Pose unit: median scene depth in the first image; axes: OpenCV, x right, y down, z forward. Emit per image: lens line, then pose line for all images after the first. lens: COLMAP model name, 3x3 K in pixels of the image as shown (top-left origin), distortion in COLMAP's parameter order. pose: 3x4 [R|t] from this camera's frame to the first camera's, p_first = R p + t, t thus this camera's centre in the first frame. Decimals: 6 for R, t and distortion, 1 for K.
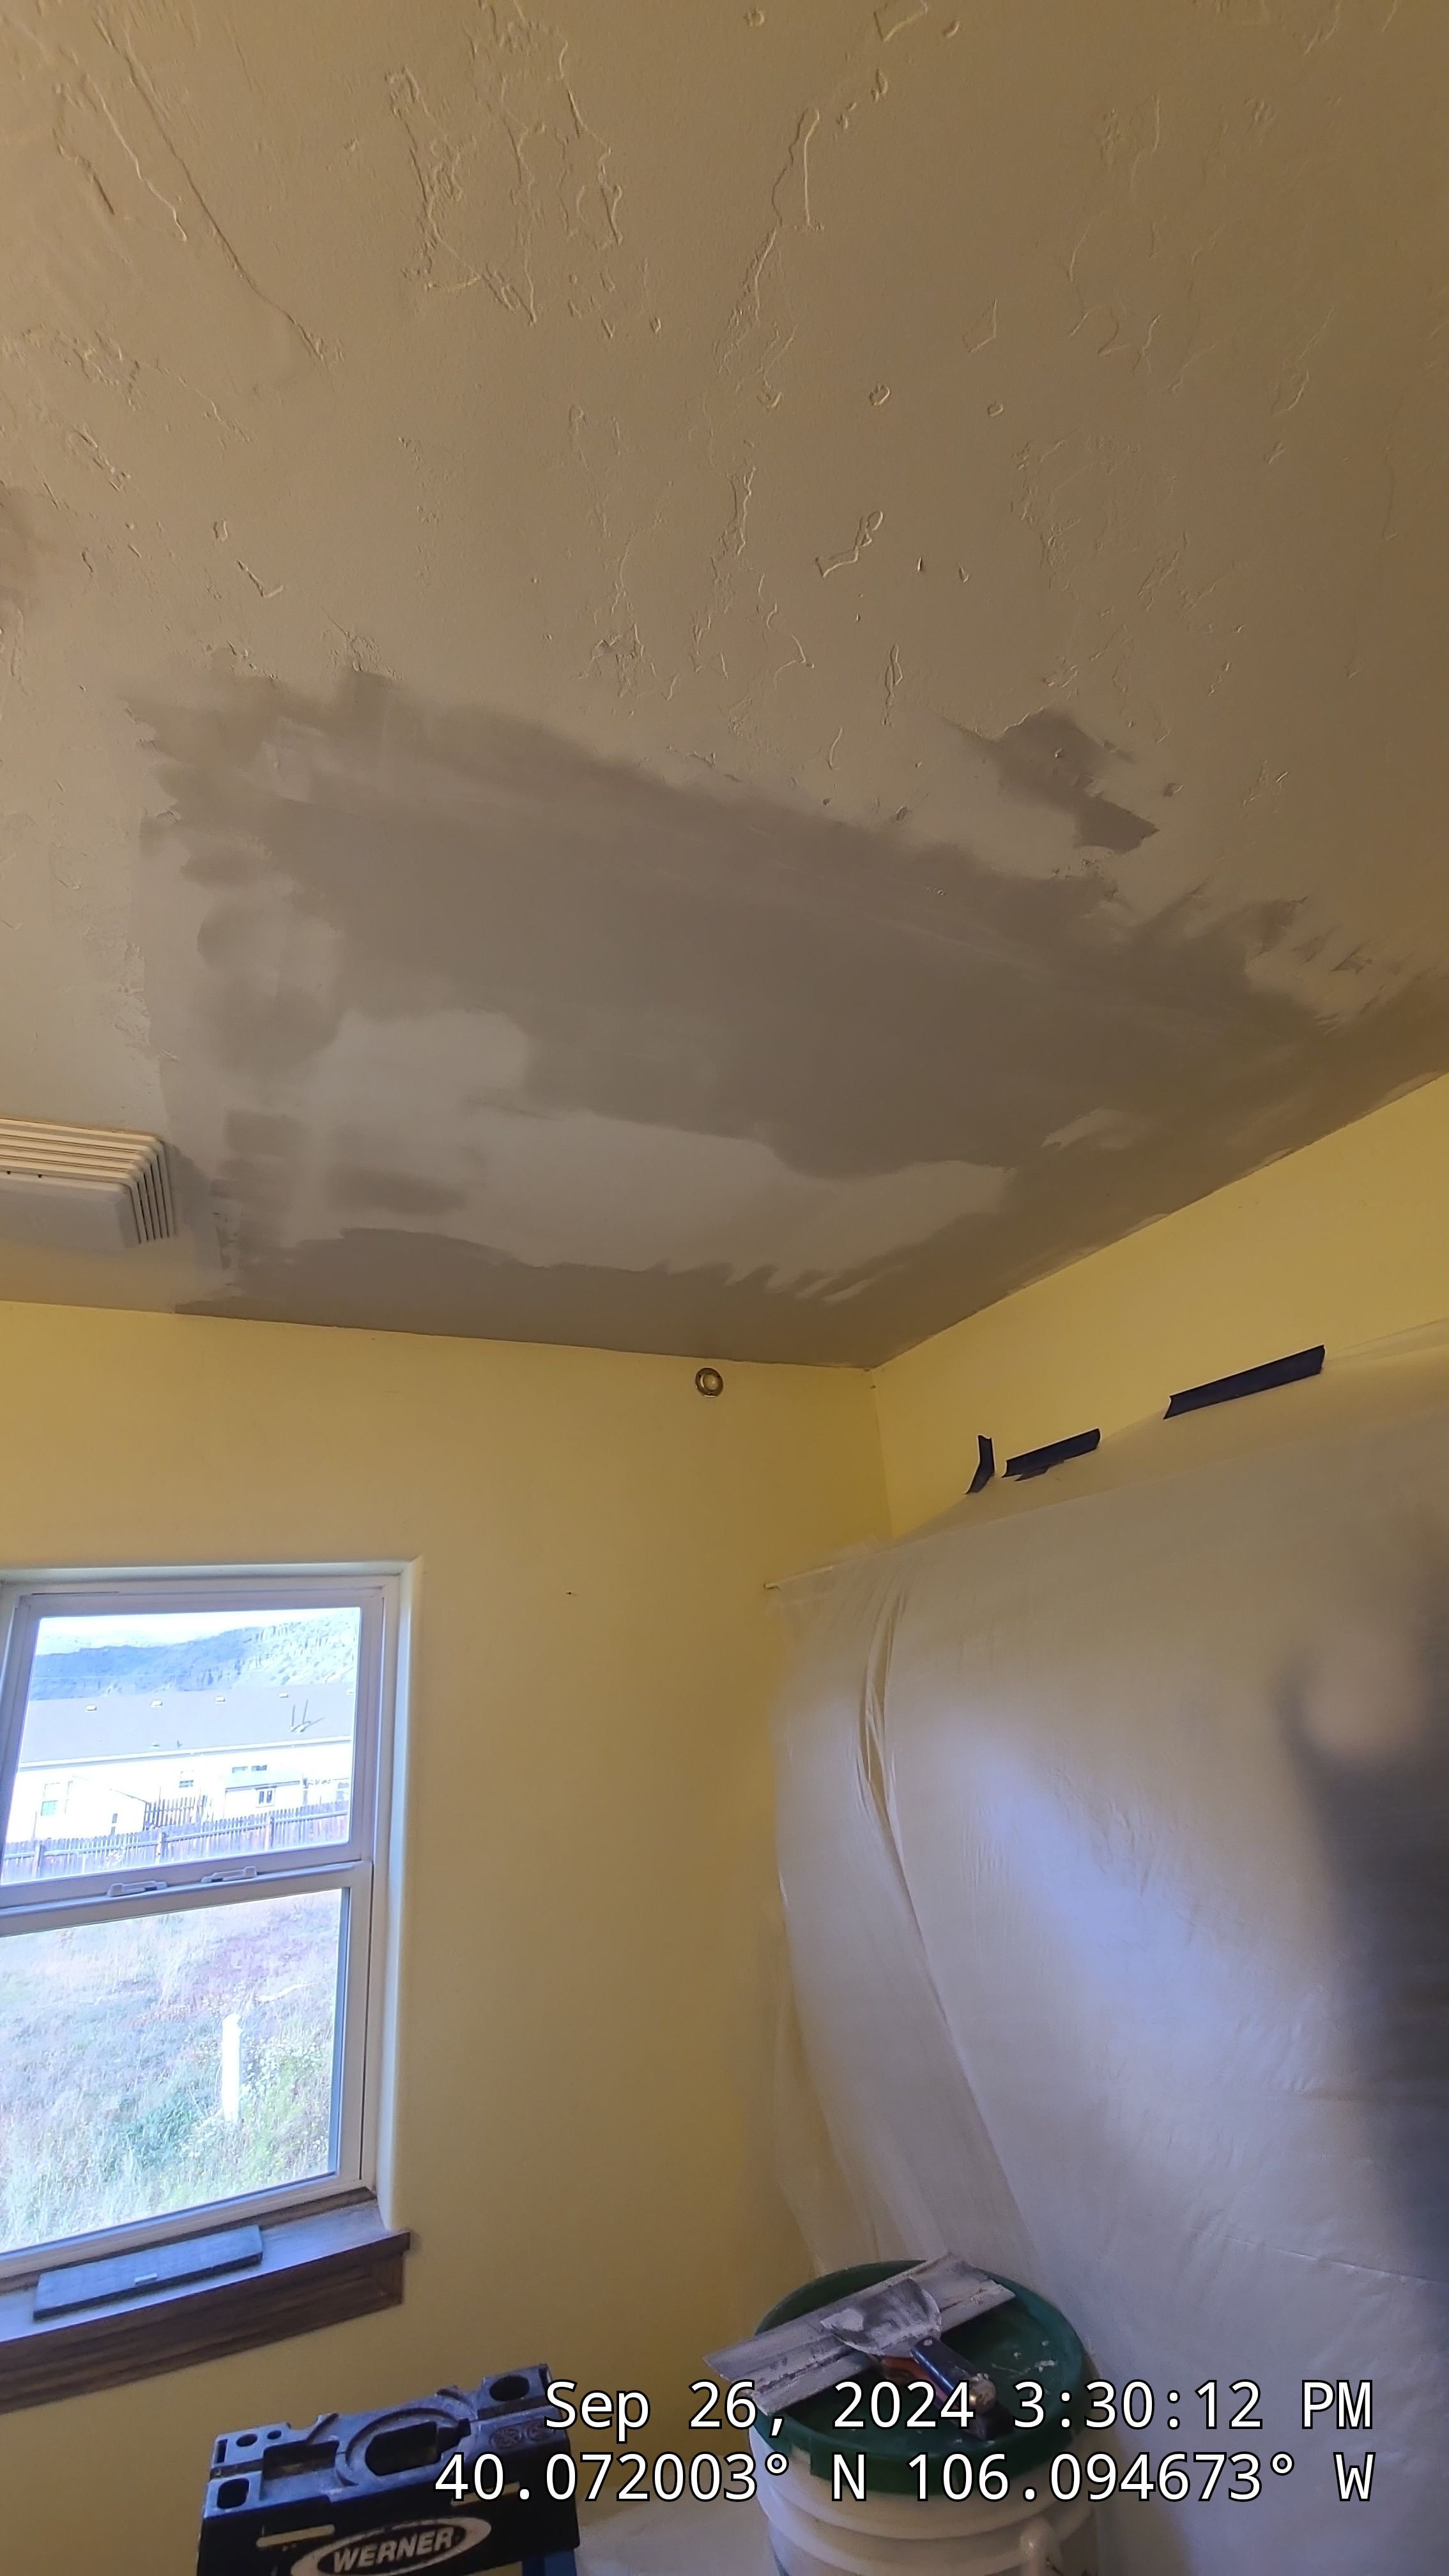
lens RADIAL K [[1039.0, 0, 729.2], [0, 1039.0, 1302.7], [0, 0, 1]] dist [0.001733, -0.000268]
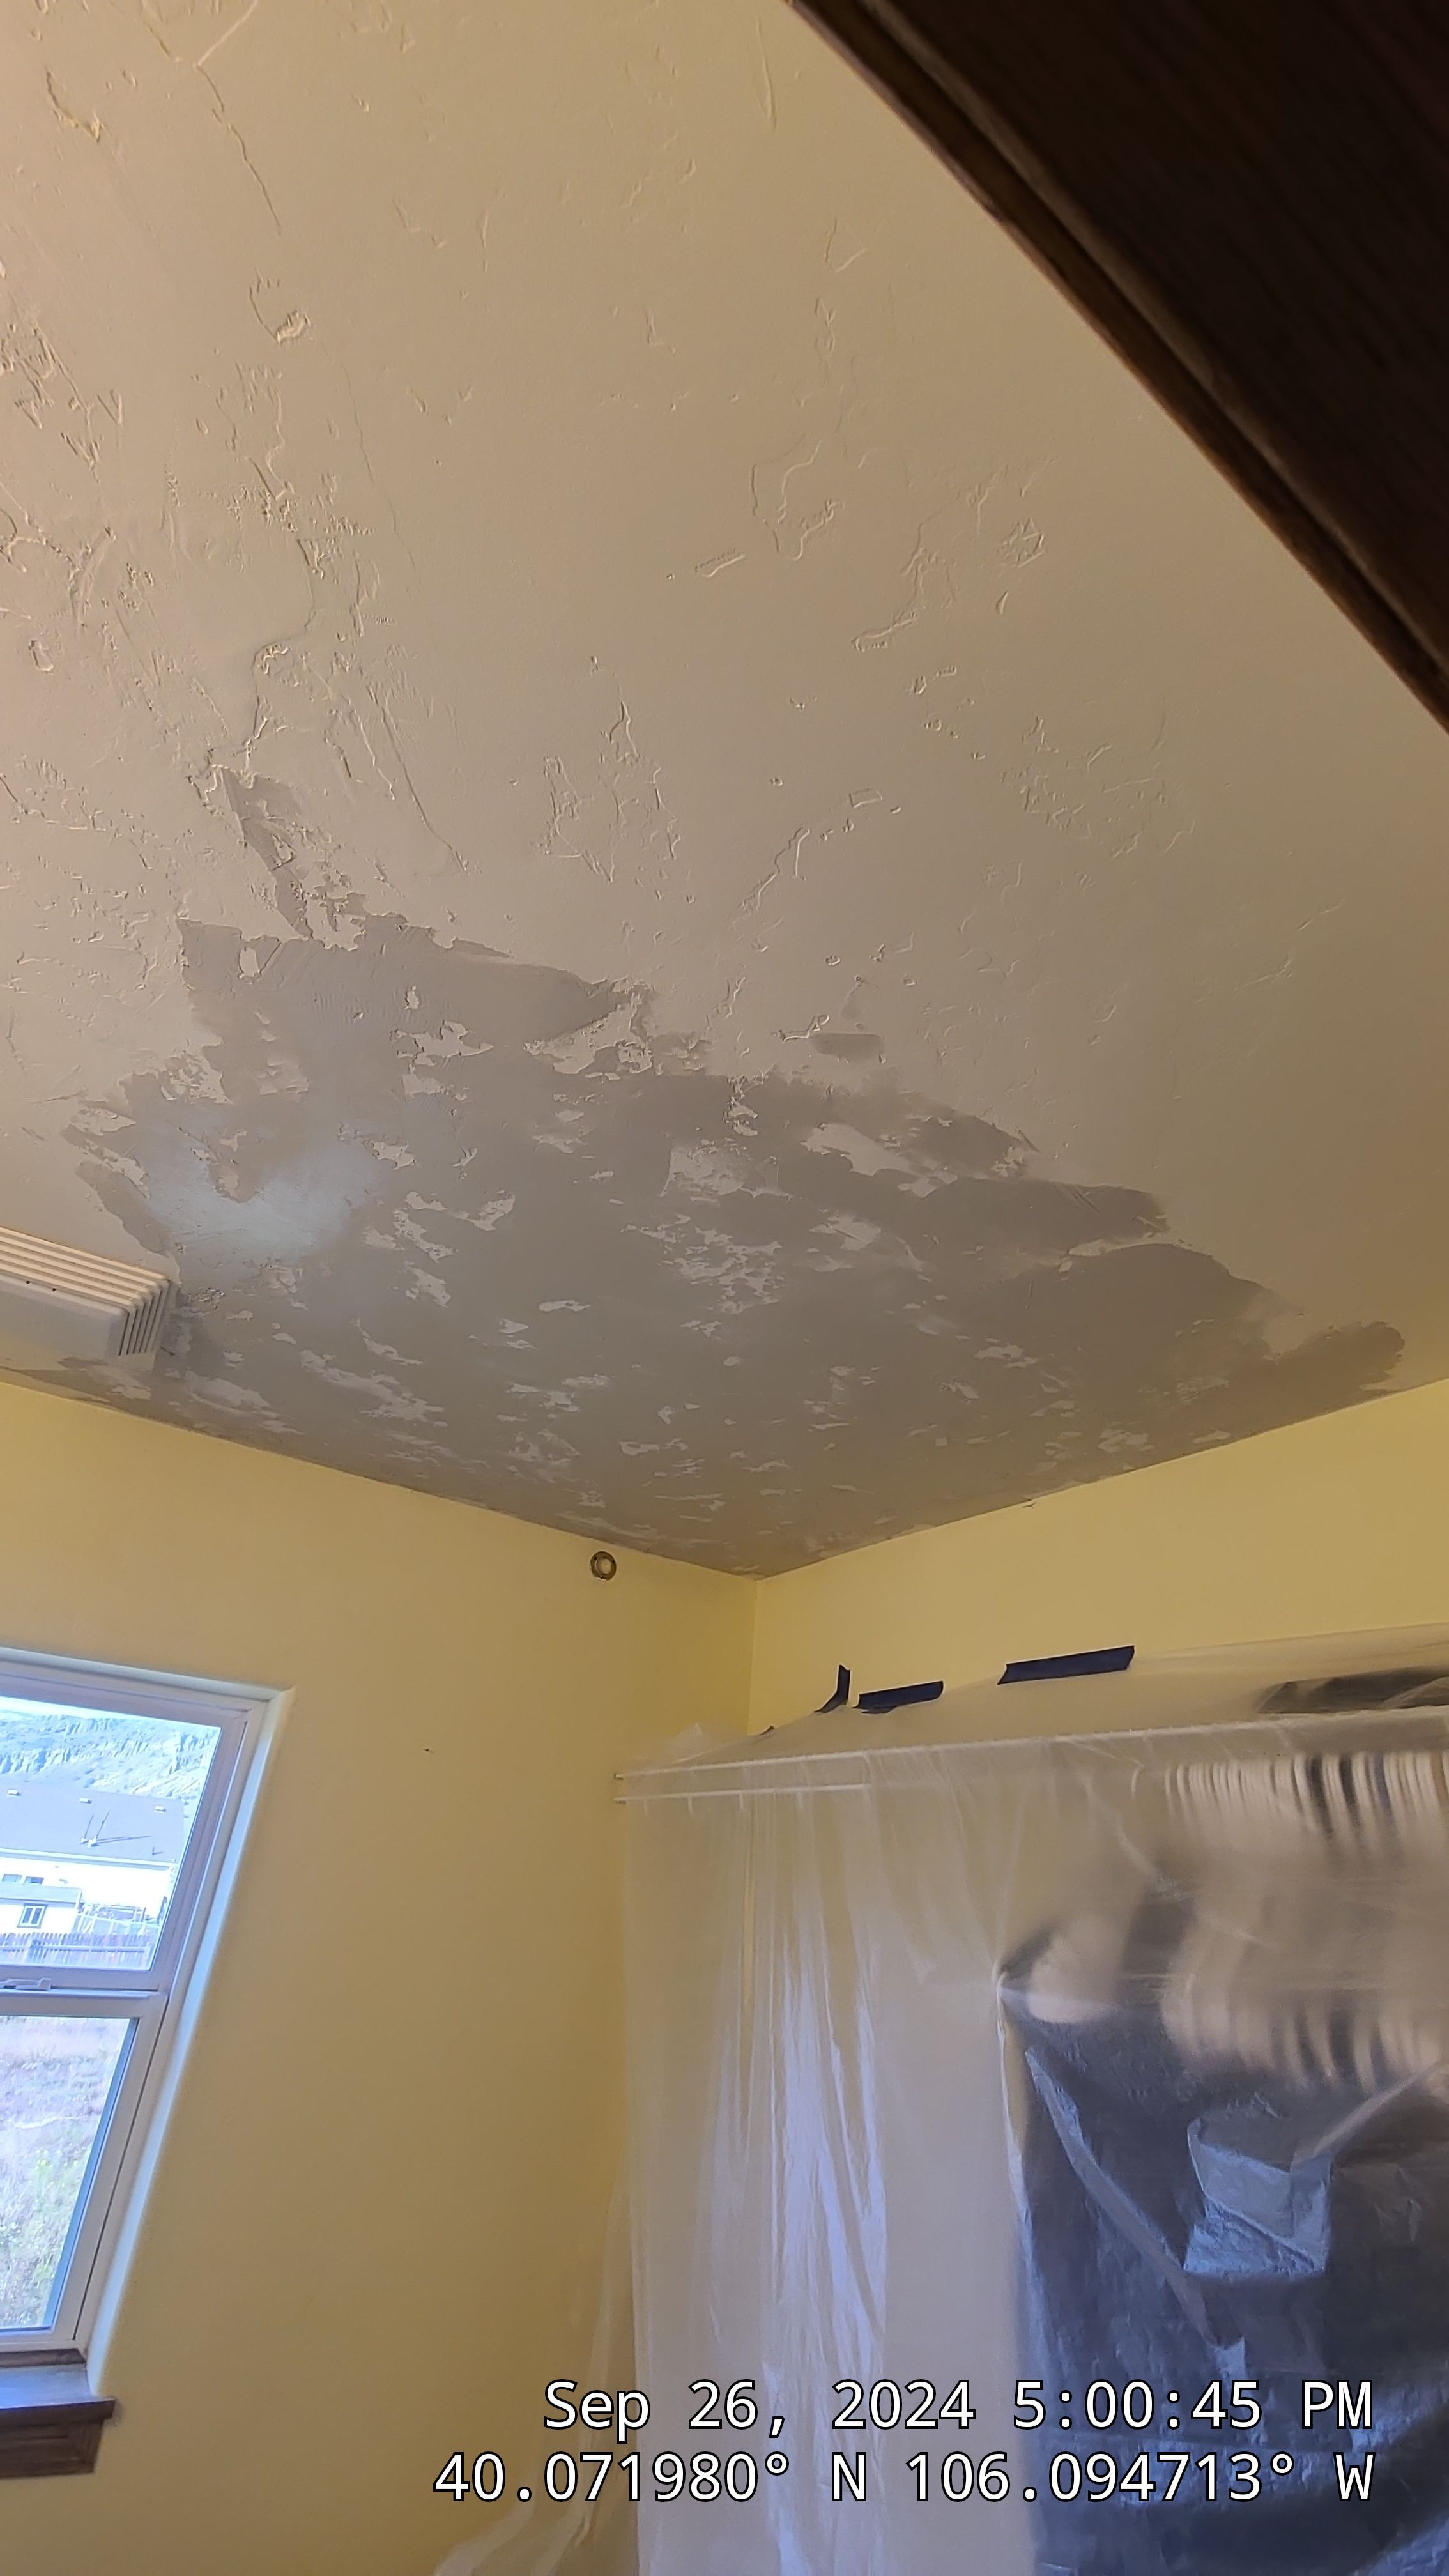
lens RADIAL K [[1039.0, 0, 729.2], [0, 1039.0, 1302.7], [0, 0, 1]] dist [0.001733, -0.000268]
pose [[0.979442, 0.197346, 0.041802, 0.011833], [-0.188159, 0.968456, -0.163368, -0.044990], [-0.072724, 0.152144, 0.985679, -0.127426]]
